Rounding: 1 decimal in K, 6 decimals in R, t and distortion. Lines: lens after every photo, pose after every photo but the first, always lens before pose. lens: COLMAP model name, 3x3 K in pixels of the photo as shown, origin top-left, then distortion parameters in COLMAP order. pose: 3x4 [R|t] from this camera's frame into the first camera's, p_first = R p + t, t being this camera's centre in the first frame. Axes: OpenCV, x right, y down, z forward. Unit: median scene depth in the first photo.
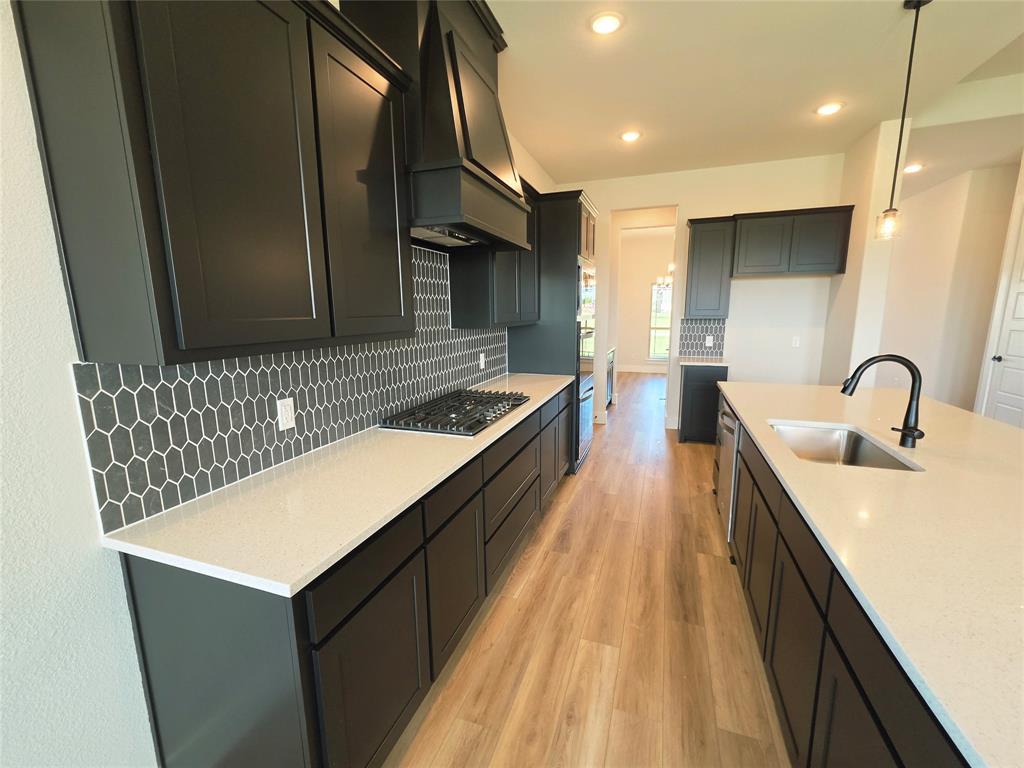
lens RADIAL K [[433.9, 0, 512.0], [0, 433.9, 384.0], [0, 0, 1]] dist [-0.002292, 0.000028]
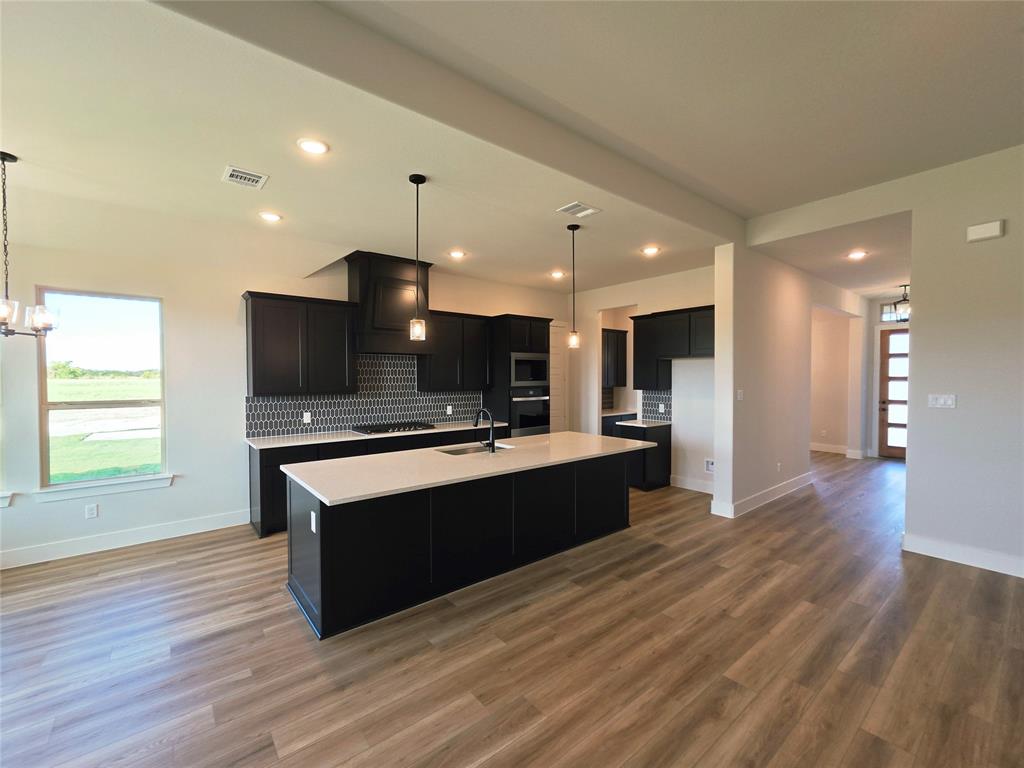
lens RADIAL K [[443.5, 0, 525.7], [0, 443.5, 392.9], [0, 0, 1]] dist [-0.001914, 0.000077]
pose [[0.861424, 0.028176, -0.507104, 1.084685], [-0.092840, 0.990372, -0.102681, 0.035037], [0.499329, 0.135531, 0.855747, -0.413601]]
